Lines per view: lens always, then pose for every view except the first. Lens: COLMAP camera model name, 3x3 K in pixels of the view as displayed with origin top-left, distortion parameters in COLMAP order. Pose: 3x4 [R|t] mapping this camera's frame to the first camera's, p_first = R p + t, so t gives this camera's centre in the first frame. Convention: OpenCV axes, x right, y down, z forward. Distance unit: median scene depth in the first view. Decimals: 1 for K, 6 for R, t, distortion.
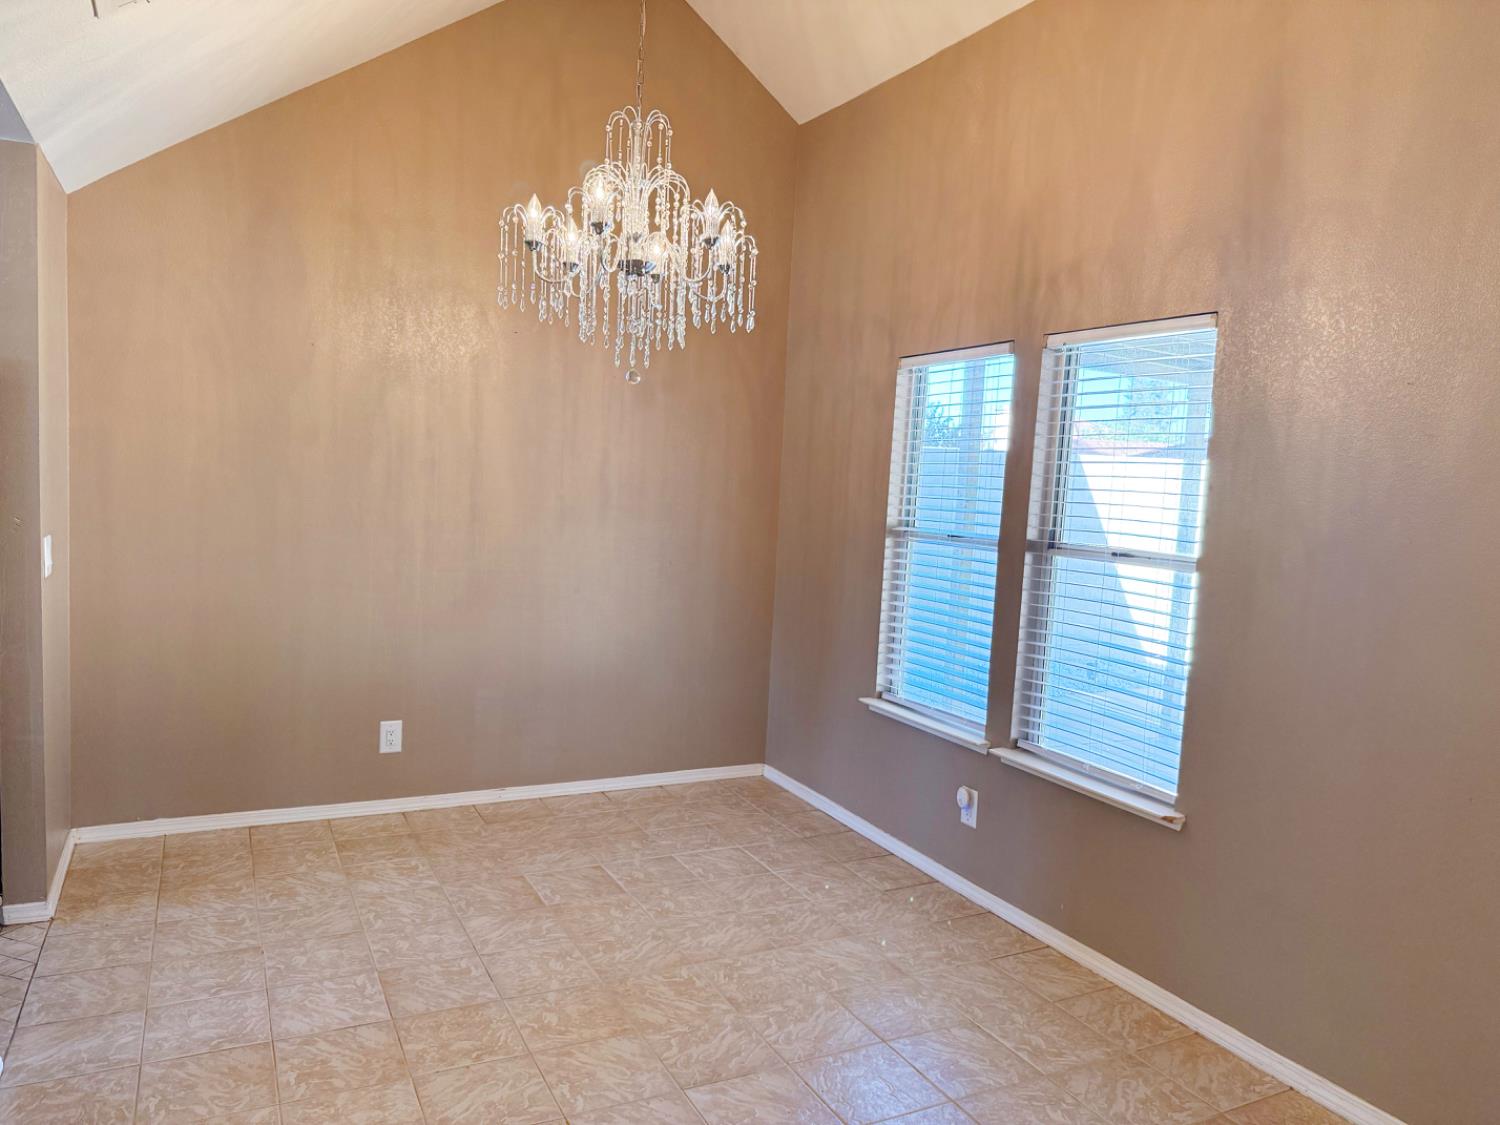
lens RADIAL K [[1048.2, 0, 750.9], [0, 1048.2, 563.9], [0, 0, 1]] dist [0.048209, -0.056927]
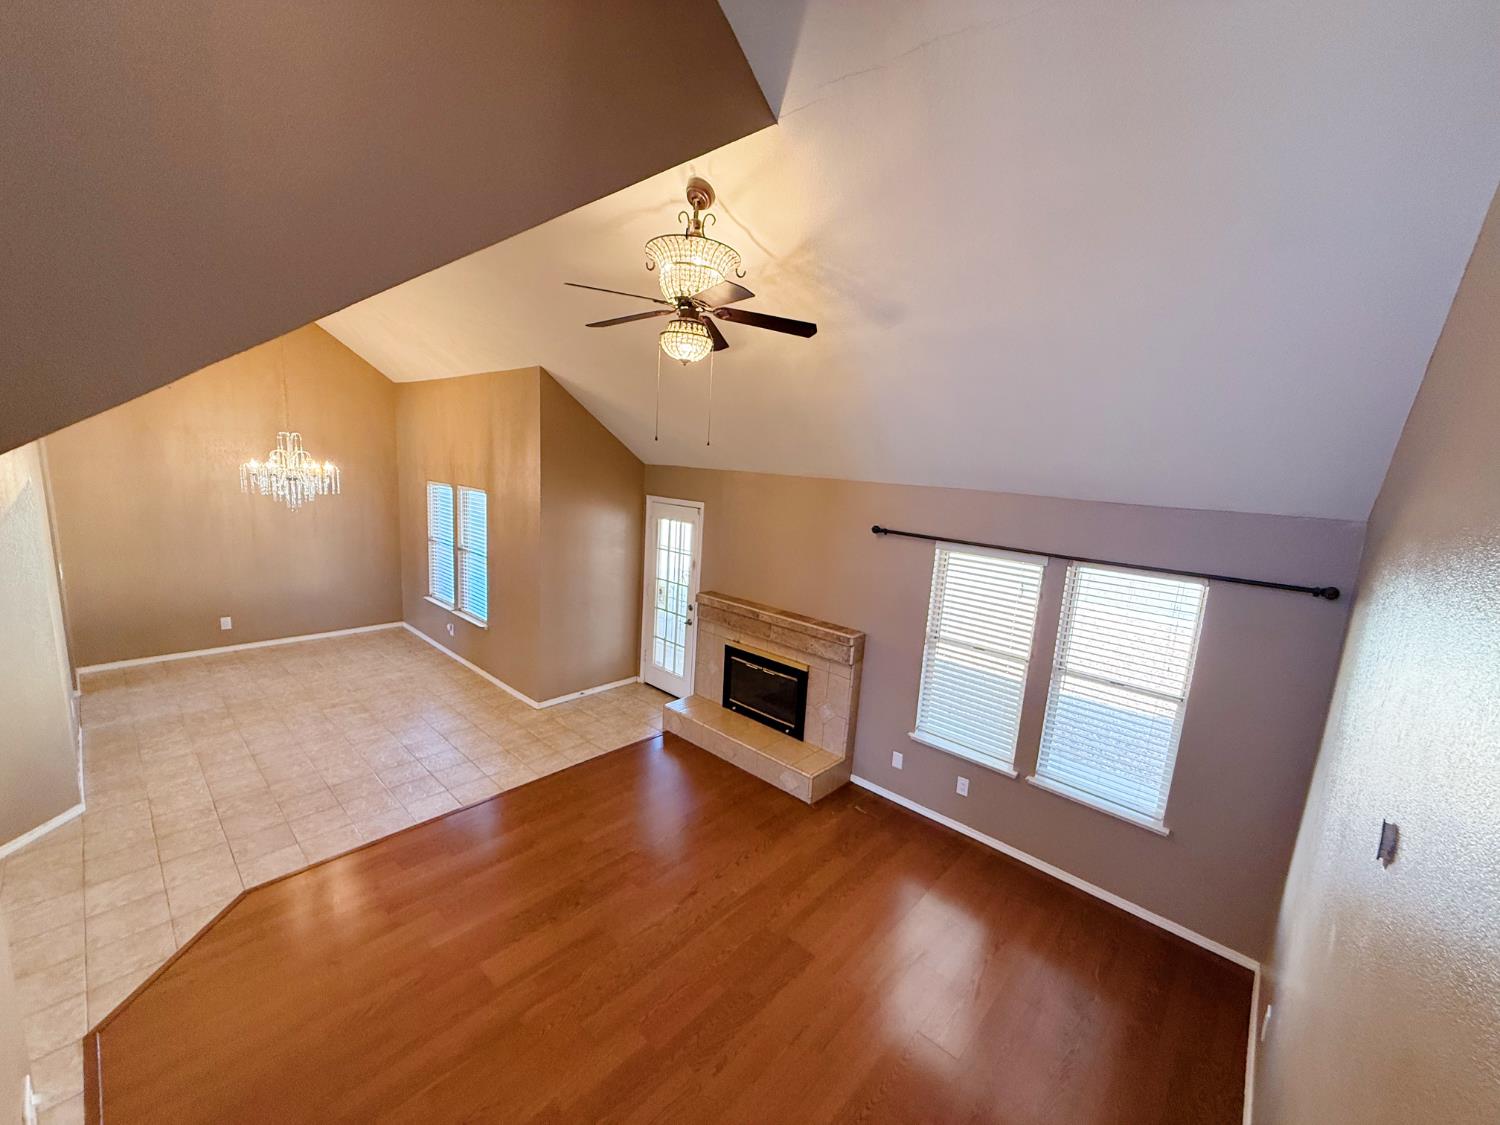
lens RADIAL K [[596.2, 0, 751.4], [0, 596.2, 560.4], [0, 0, 1]] dist [0.000749, -0.001088]
pose [[0.935117, -0.049063, 0.350925, 0.395379], [0.013030, 0.994459, 0.104316, -0.140618], [-0.354099, -0.092975, 0.930575, -0.894139]]
